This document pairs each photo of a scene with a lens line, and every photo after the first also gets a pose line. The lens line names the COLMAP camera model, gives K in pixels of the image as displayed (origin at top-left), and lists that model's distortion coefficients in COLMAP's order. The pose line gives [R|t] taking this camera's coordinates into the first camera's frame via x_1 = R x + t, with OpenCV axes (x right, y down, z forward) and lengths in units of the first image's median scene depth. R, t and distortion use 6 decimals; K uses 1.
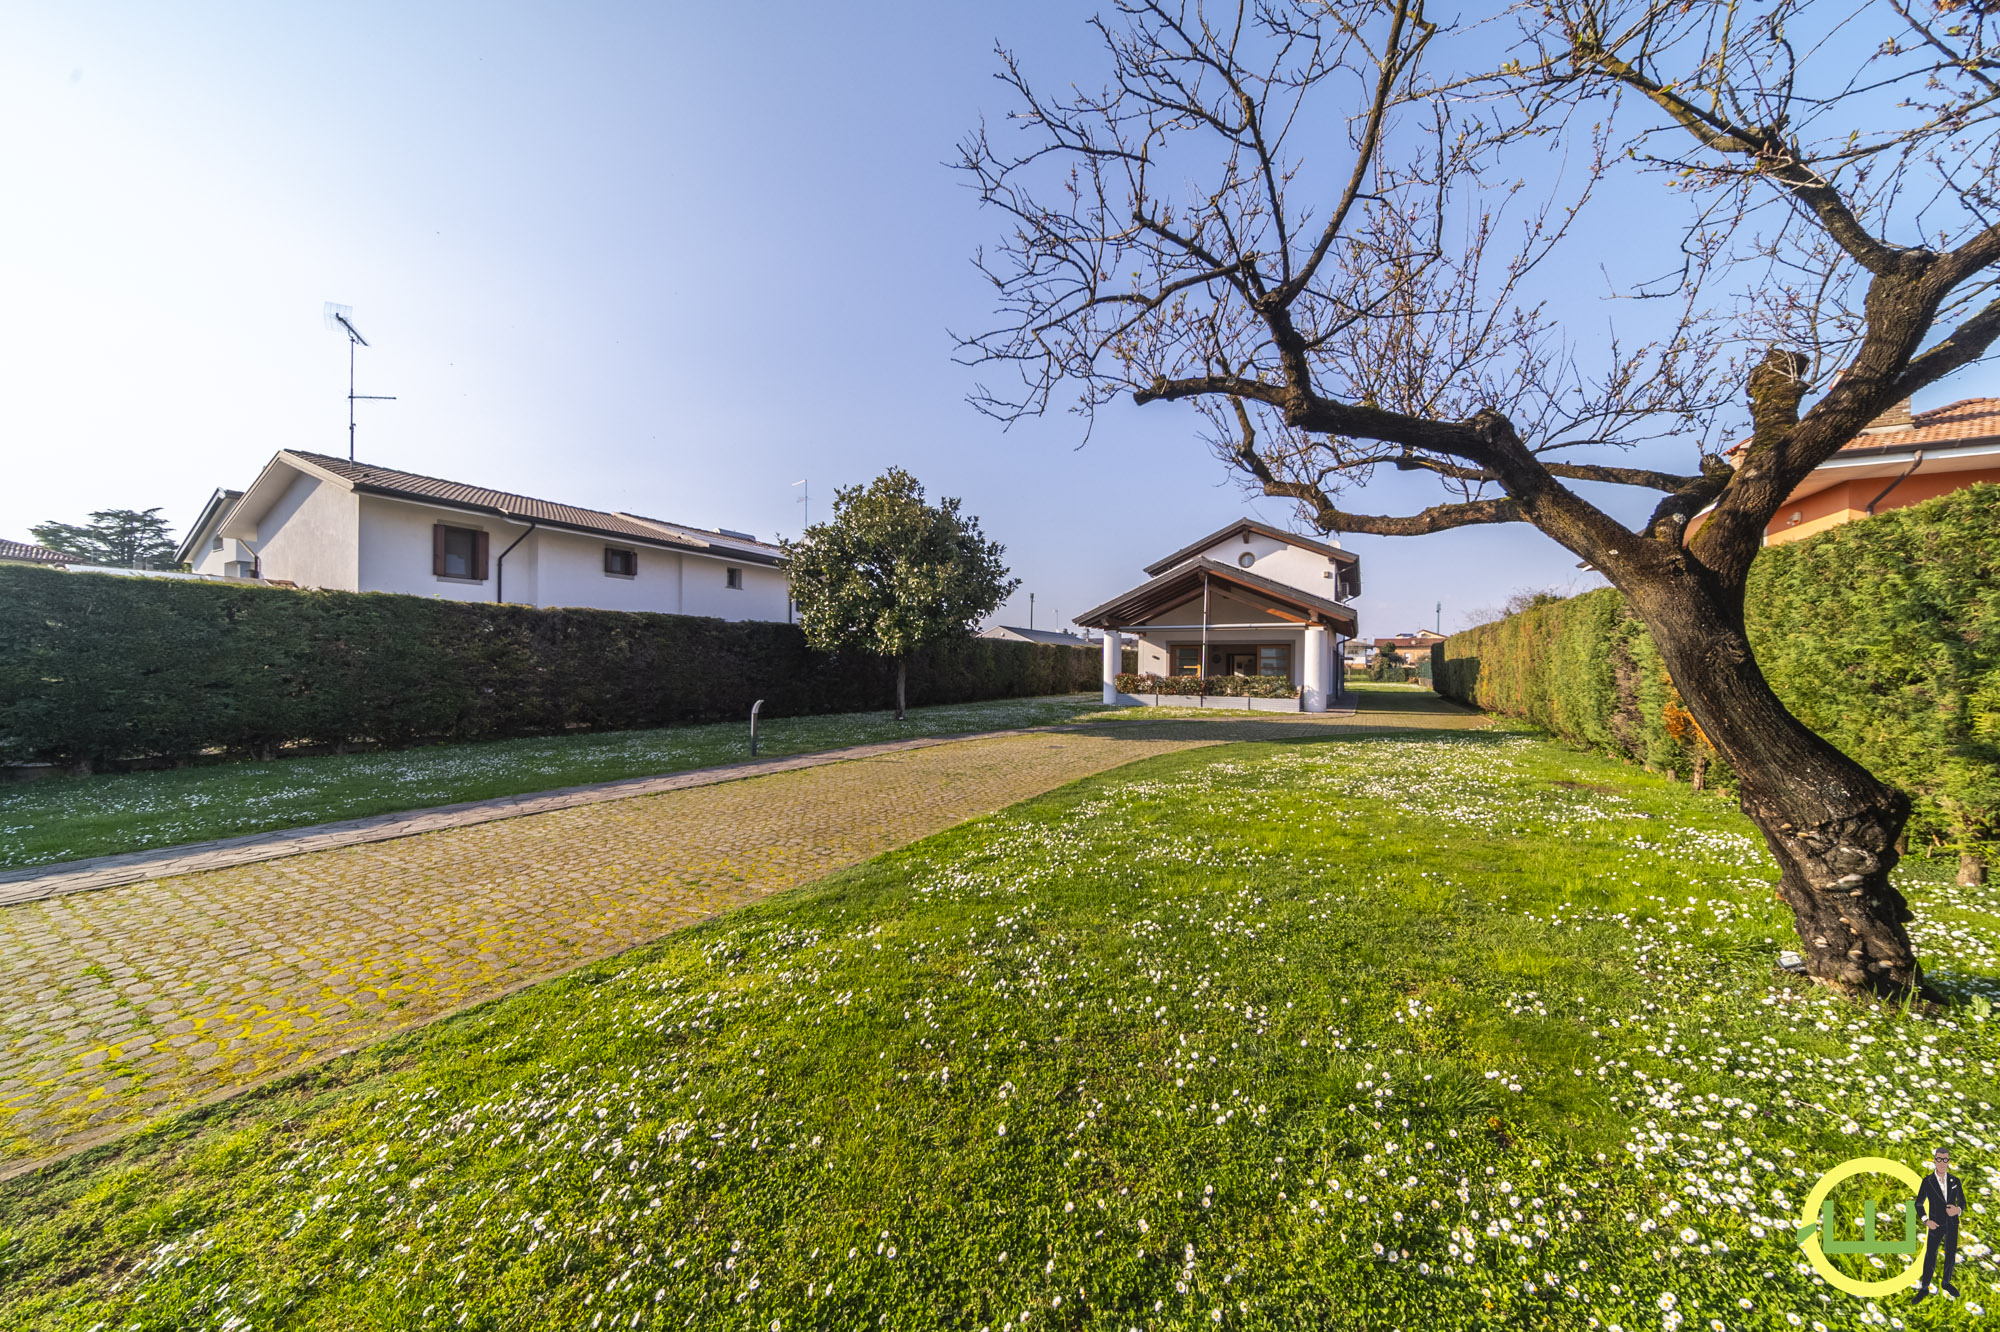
lens RADIAL K [[681.8, 0, 1047.3], [0, 681.8, 699.0], [0, 0, 1]] dist [0.000225, -0.000035]
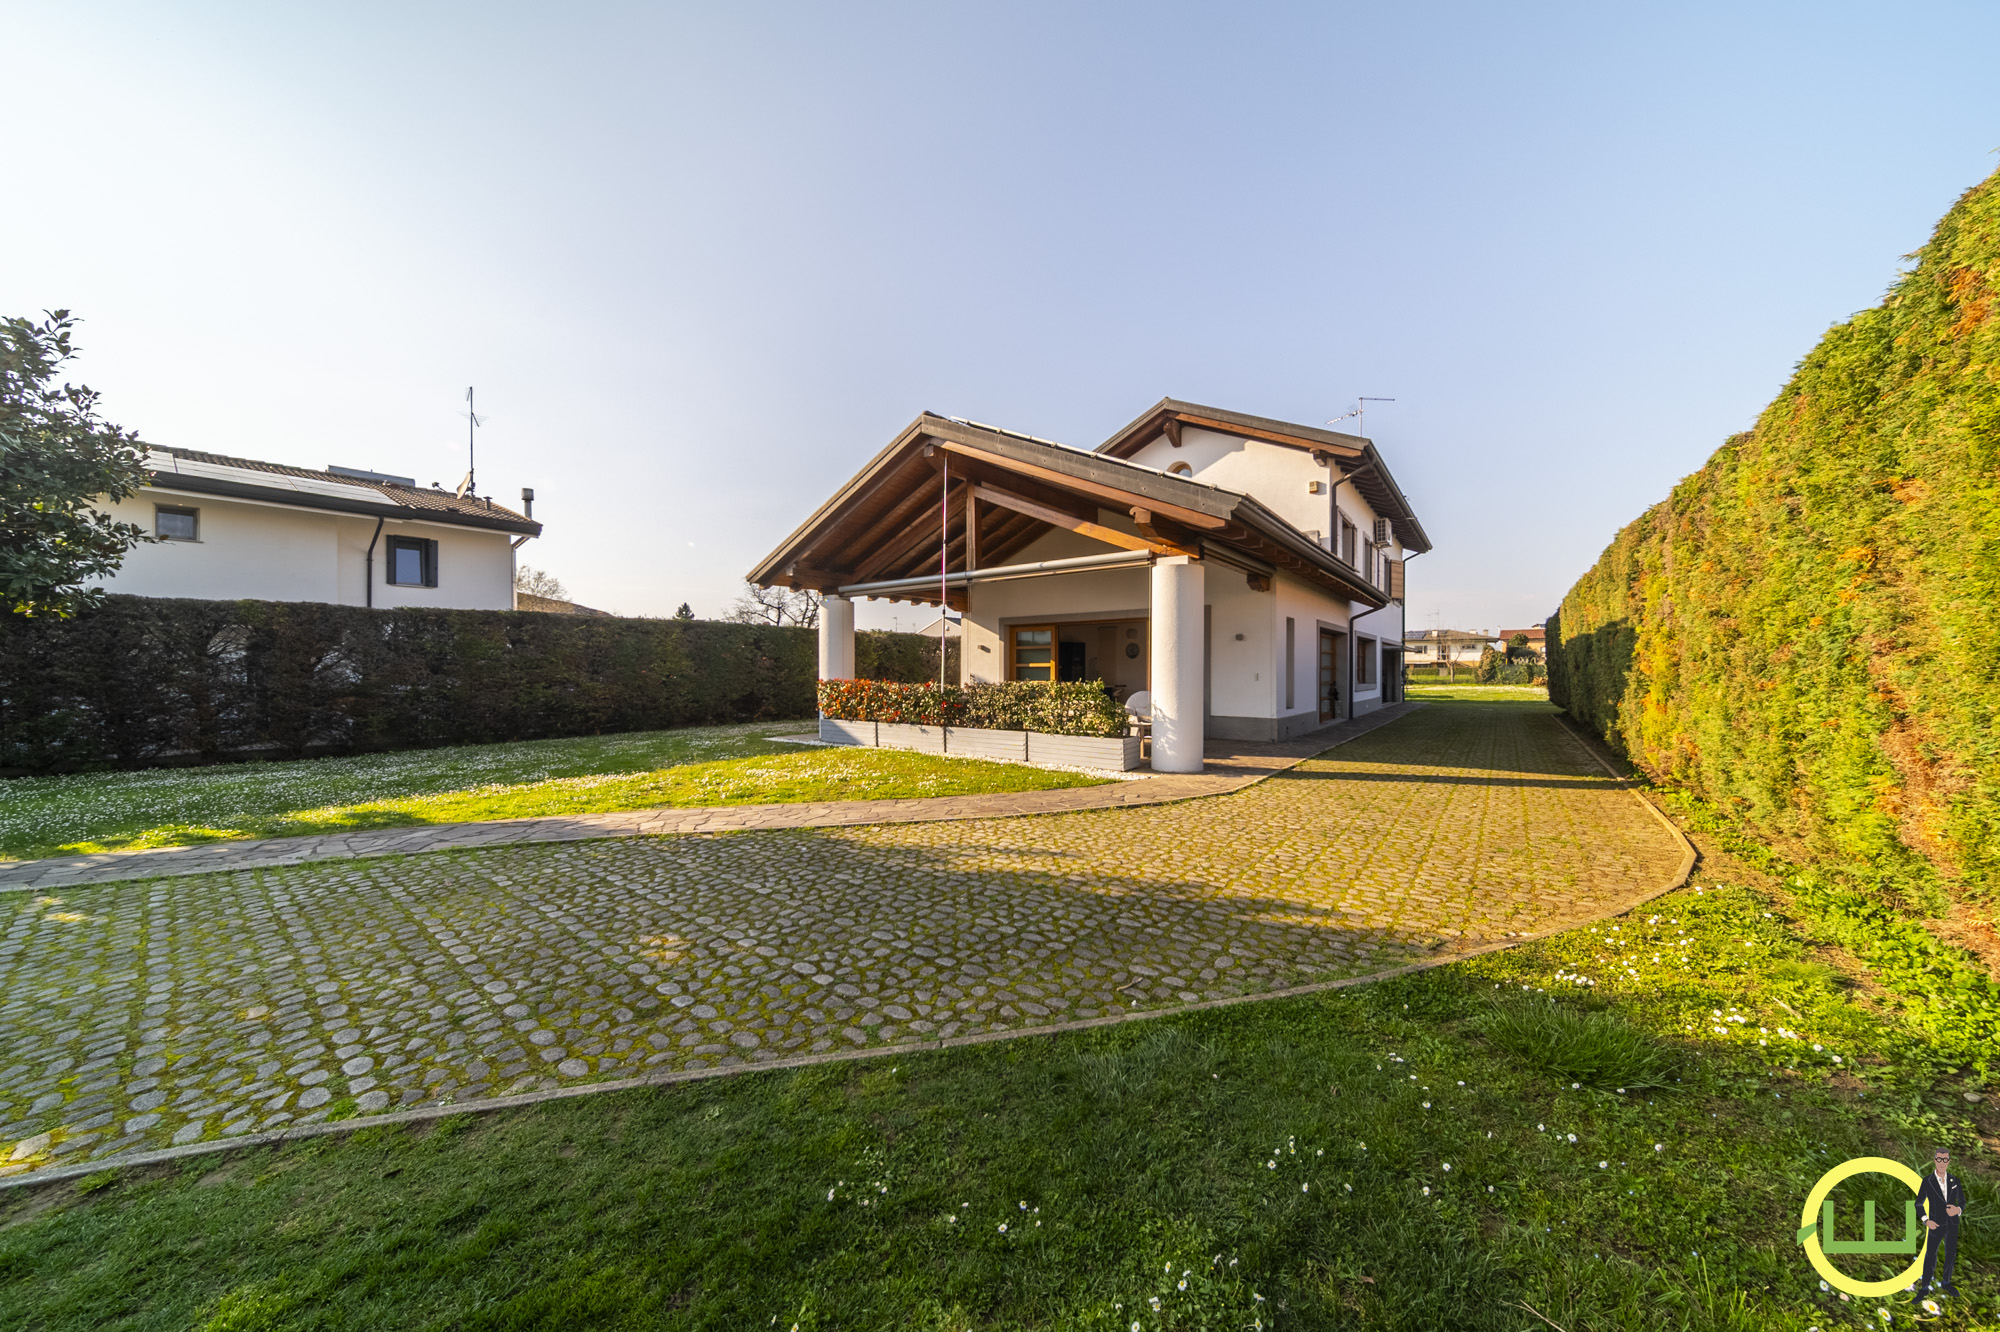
lens RADIAL K [[681.8, 0, 1047.3], [0, 681.8, 699.0], [0, 0, 1]] dist [0.000225, -0.000035]
pose [[0.988268, -0.010991, -0.152336, 0.299582], [0.009870, 0.999918, -0.008111, -0.015472], [0.152413, 0.006512, 0.988295, 0.468436]]
